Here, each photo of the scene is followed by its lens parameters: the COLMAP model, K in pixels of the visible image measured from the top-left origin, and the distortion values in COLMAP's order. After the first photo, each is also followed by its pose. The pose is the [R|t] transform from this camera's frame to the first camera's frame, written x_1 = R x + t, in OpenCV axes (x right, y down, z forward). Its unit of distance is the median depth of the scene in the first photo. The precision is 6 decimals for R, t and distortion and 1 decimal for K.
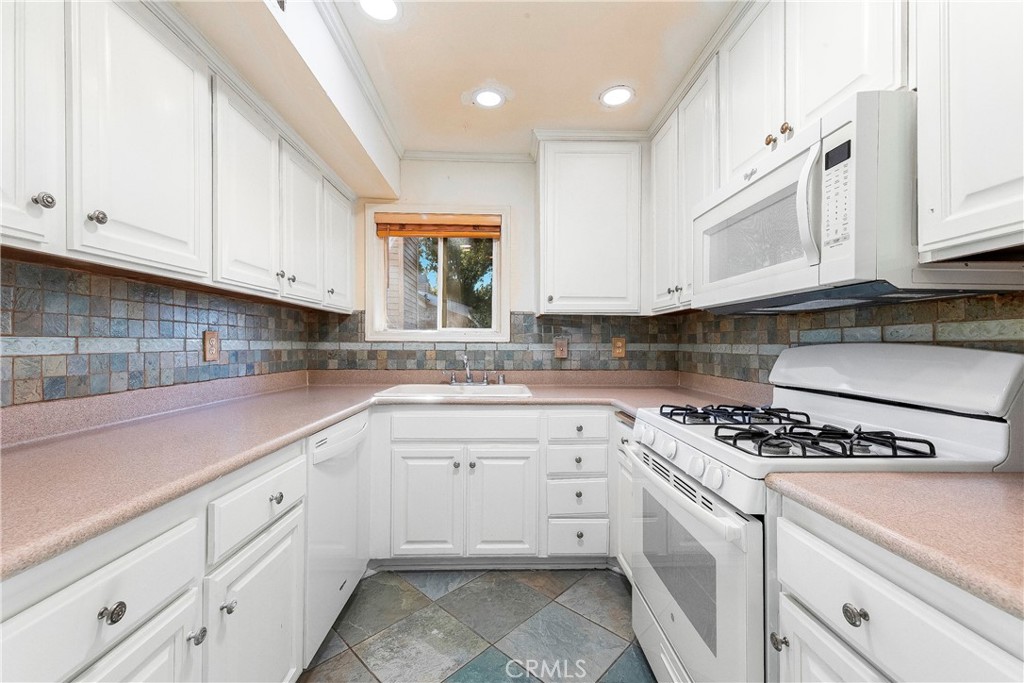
lens RADIAL K [[408.9, 0, 522.1], [0, 408.9, 350.6], [0, 0, 1]] dist [0.009094, -0.000928]
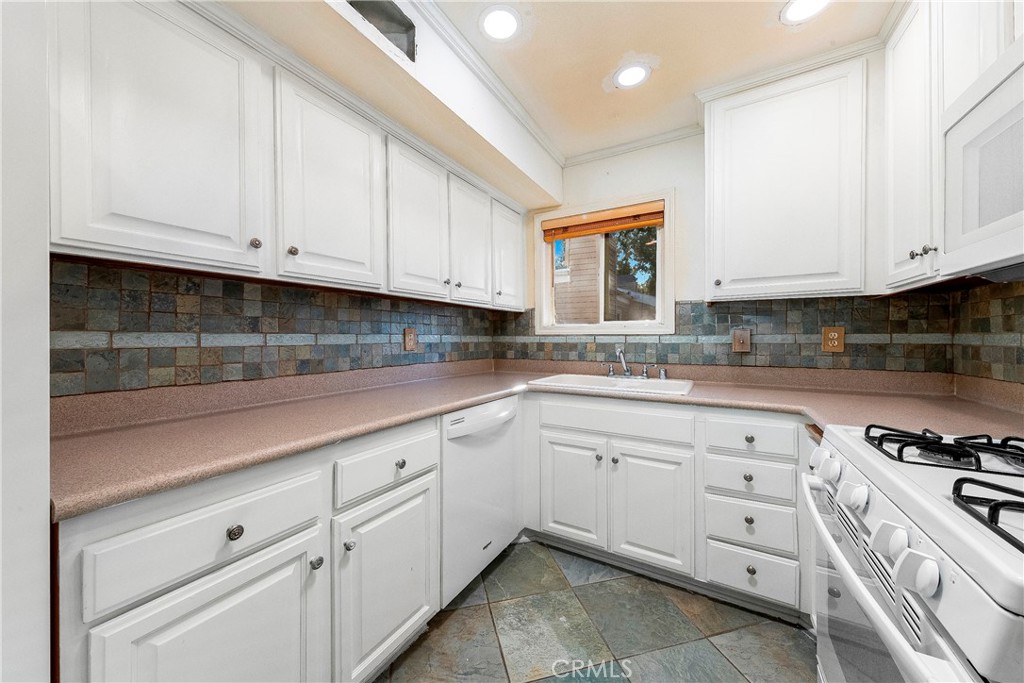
lens RADIAL K [[362.3, 0, 501.9], [0, 362.3, 344.5], [0, 0, 1]] dist [0.008568, -0.000564]
pose [[0.841090, 0.002923, -0.540887, 0.122940], [-0.001351, 0.999994, 0.003304, 0.000807], [0.540894, -0.002048, 0.841089, 0.133895]]
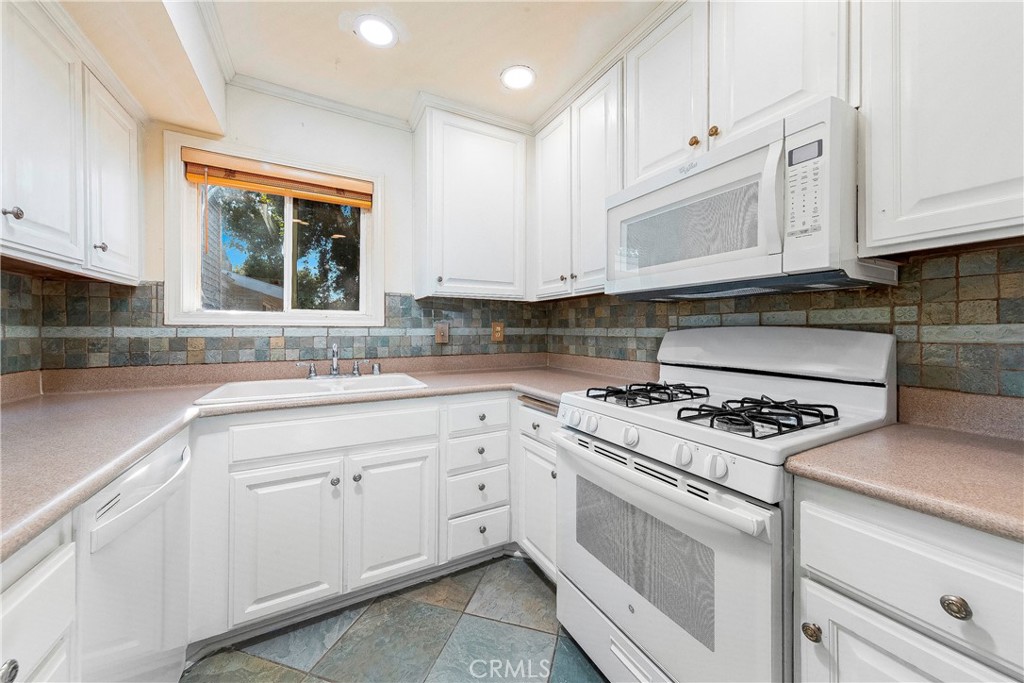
lens RADIAL K [[362.3, 0, 534.8], [0, 362.3, 333.2], [0, 0, 1]] dist [0.008568, -0.000564]
pose [[0.891794, -0.009123, 0.452349, -0.136699], [0.011069, 0.999937, -0.001655, -0.002148], [-0.452305, 0.006483, 0.891840, 0.205451]]
